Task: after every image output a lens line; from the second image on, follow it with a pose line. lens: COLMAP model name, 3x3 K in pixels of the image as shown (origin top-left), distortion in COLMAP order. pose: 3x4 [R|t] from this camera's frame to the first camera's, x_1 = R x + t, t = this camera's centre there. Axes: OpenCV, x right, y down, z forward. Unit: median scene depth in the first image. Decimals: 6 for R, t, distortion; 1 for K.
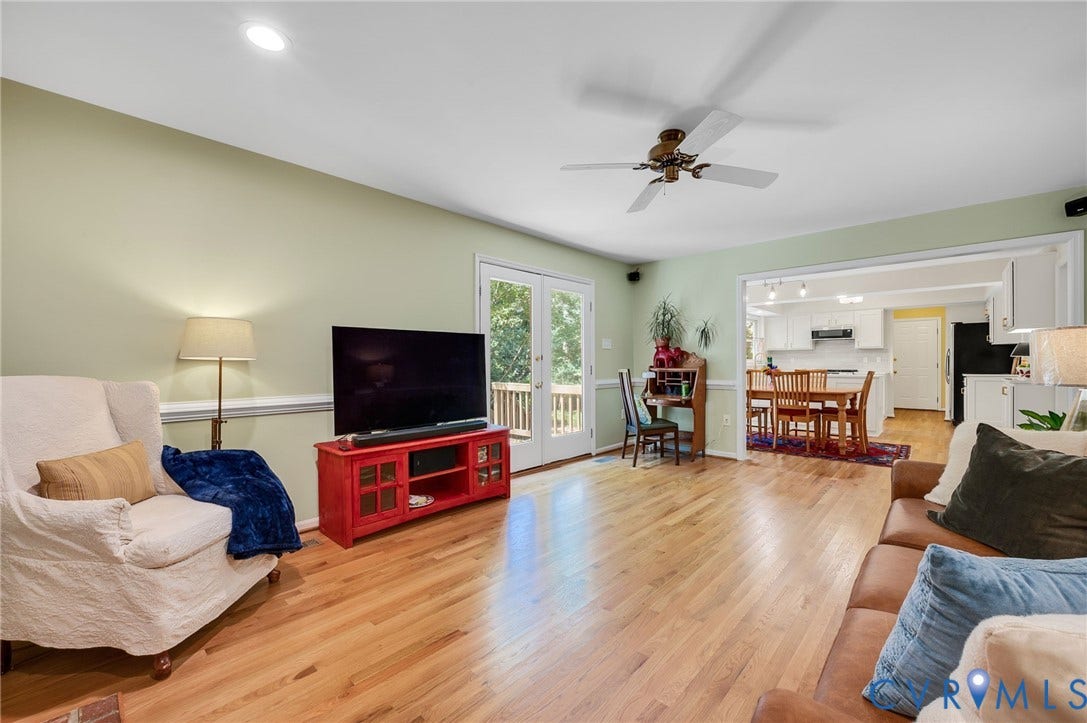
lens RADIAL K [[451.3, 0, 544.5], [0, 451.3, 365.0], [0, 0, 1]] dist [-0.000713, -0.000894]
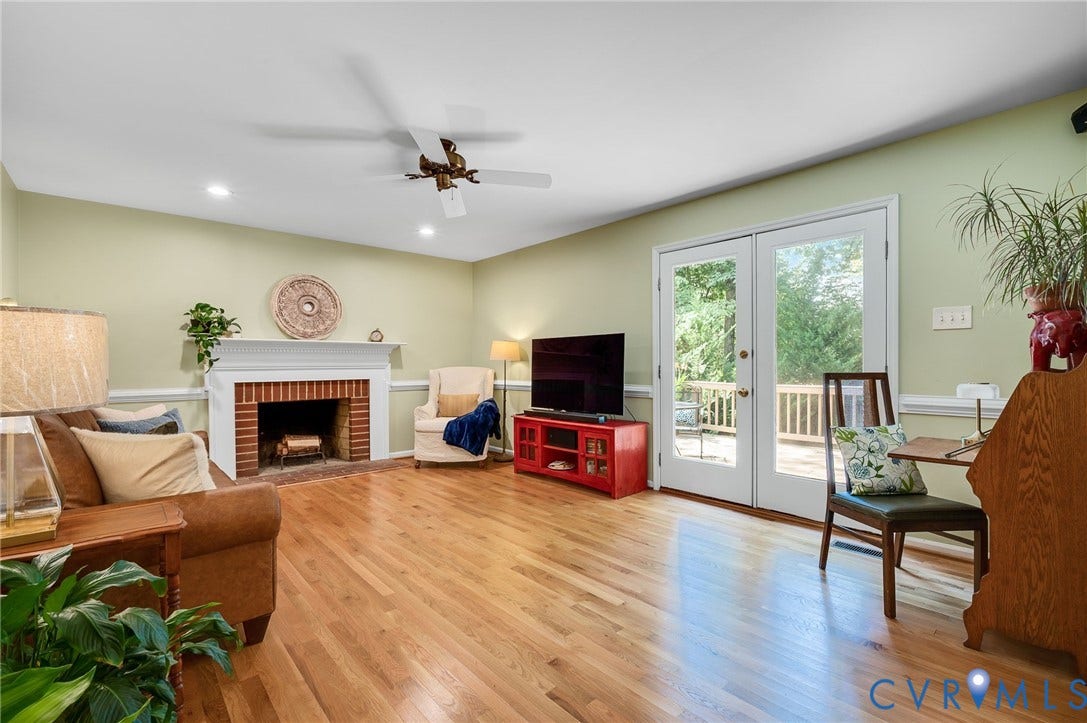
lens RADIAL K [[480.2, 0, 551.0], [0, 480.2, 367.0], [0, 0, 1]] dist [-0.003574, -0.000344]
pose [[-0.105063, 0.018469, -0.994294, 0.480904], [0.008371, 0.999809, 0.017687, -0.006828], [0.994430, -0.006465, -0.105198, 0.480416]]
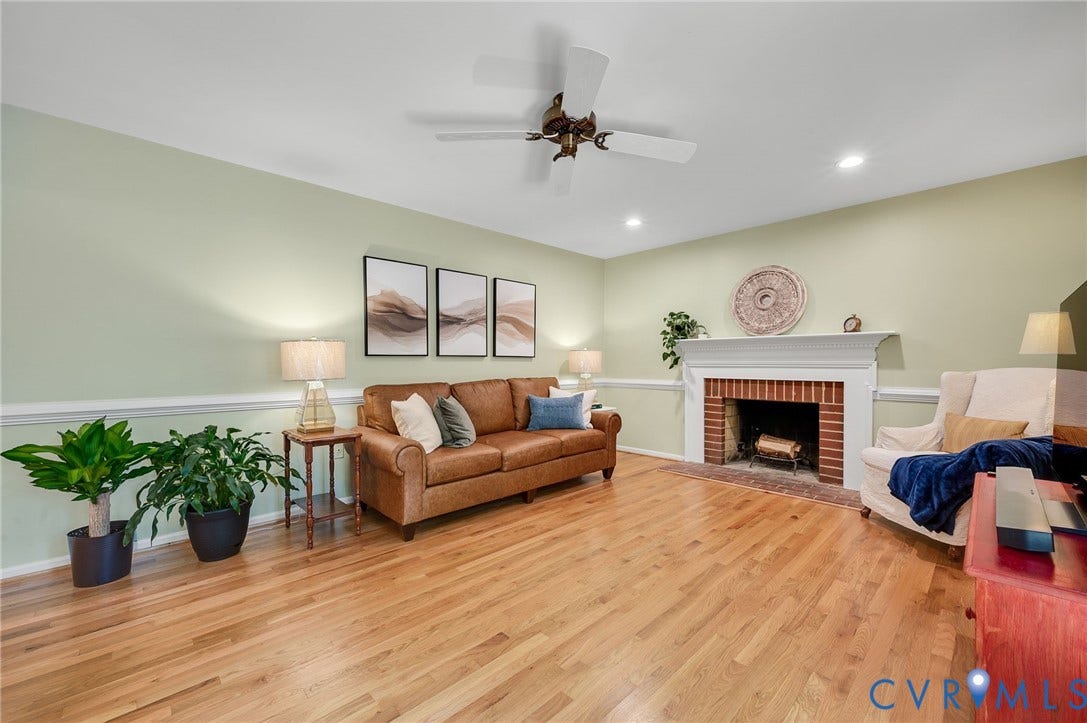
lens RADIAL K [[426.9, 0, 554.0], [0, 426.9, 368.9], [0, 0, 1]] dist [-0.001735, 0.000345]
pose [[-0.997796, 0.012429, 0.065188, 0.056194], [0.013208, 0.999846, 0.011529, -0.002280], [-0.065035, 0.012365, -0.997806, 0.660796]]
